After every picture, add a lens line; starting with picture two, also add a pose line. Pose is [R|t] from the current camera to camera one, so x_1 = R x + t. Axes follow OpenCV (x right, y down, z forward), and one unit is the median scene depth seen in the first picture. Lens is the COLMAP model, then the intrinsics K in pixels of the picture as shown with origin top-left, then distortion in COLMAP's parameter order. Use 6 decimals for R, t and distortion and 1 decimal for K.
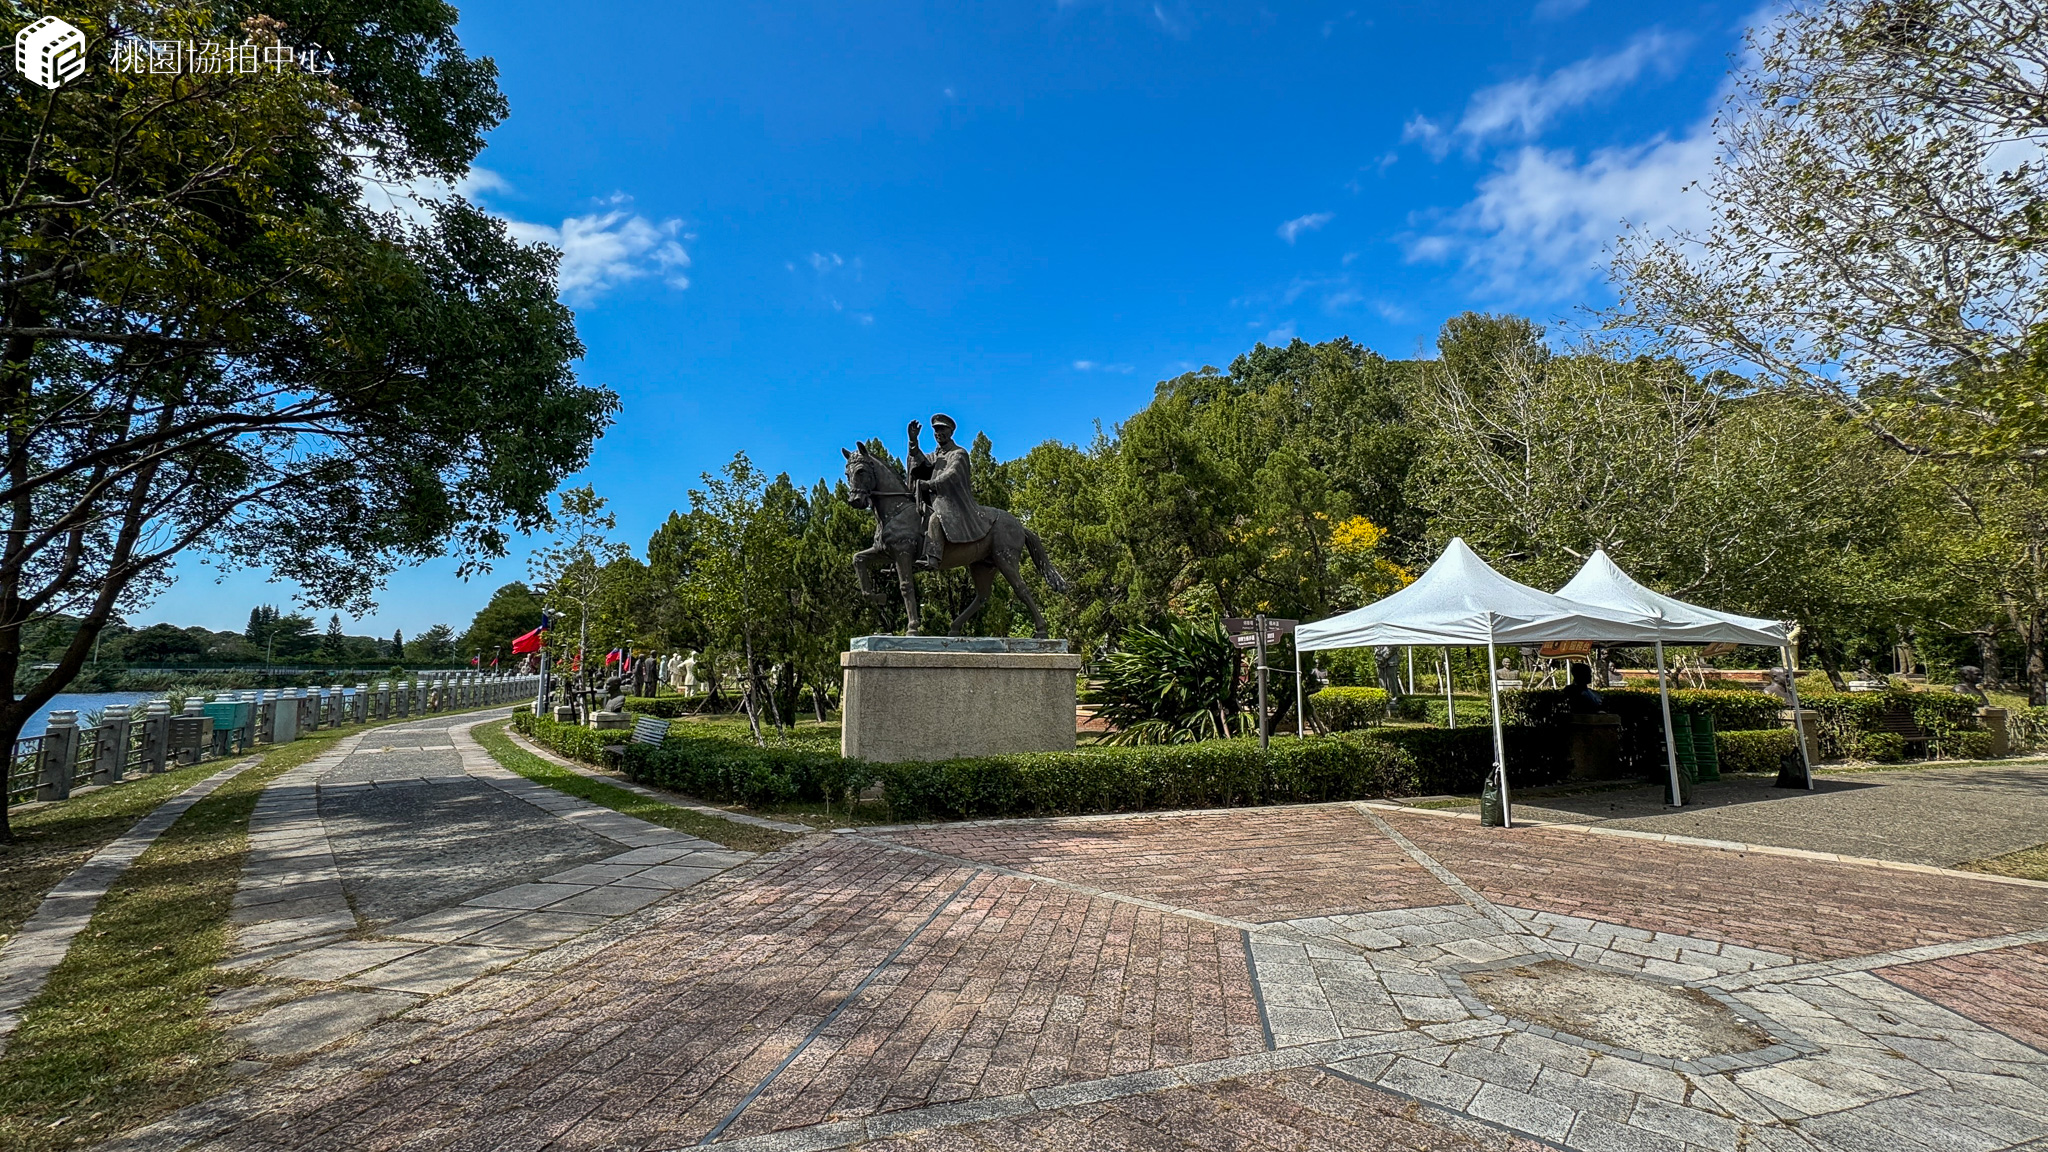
lens RADIAL K [[832.1, 0, 1030.6], [0, 832.1, 575.0], [0, 0, 1]] dist [-0.000289, -0.000021]
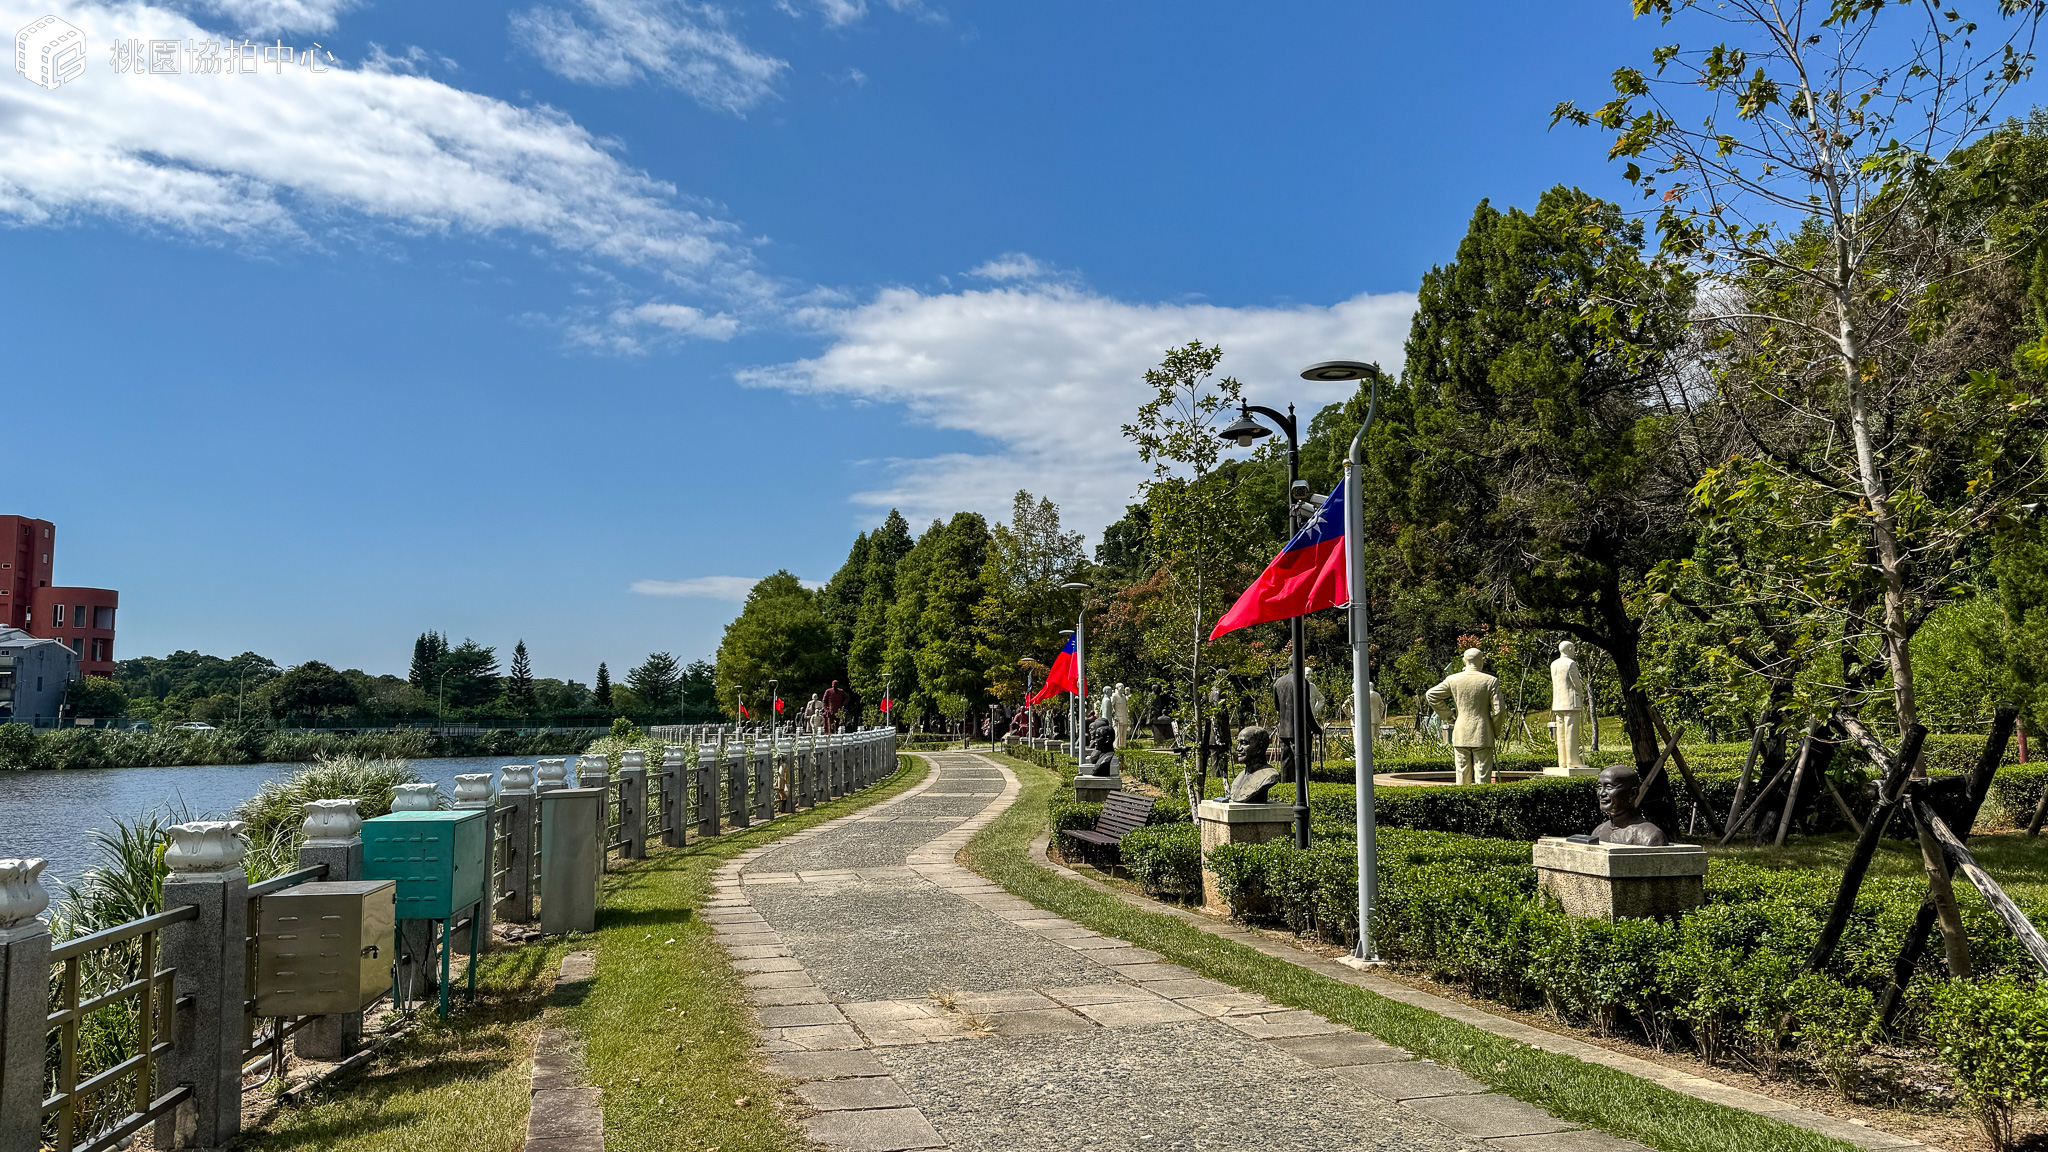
lens RADIAL K [[1461.7, 0, 1024.0], [0, 1461.7, 582.2], [0, 0, 1]] dist [0.004047, 0.001844]
pose [[0.936361, -0.043915, -0.348280, -0.094987], [0.050282, 0.998692, 0.009259, 0.012851], [0.347418, -0.026182, 0.937345, 0.097542]]
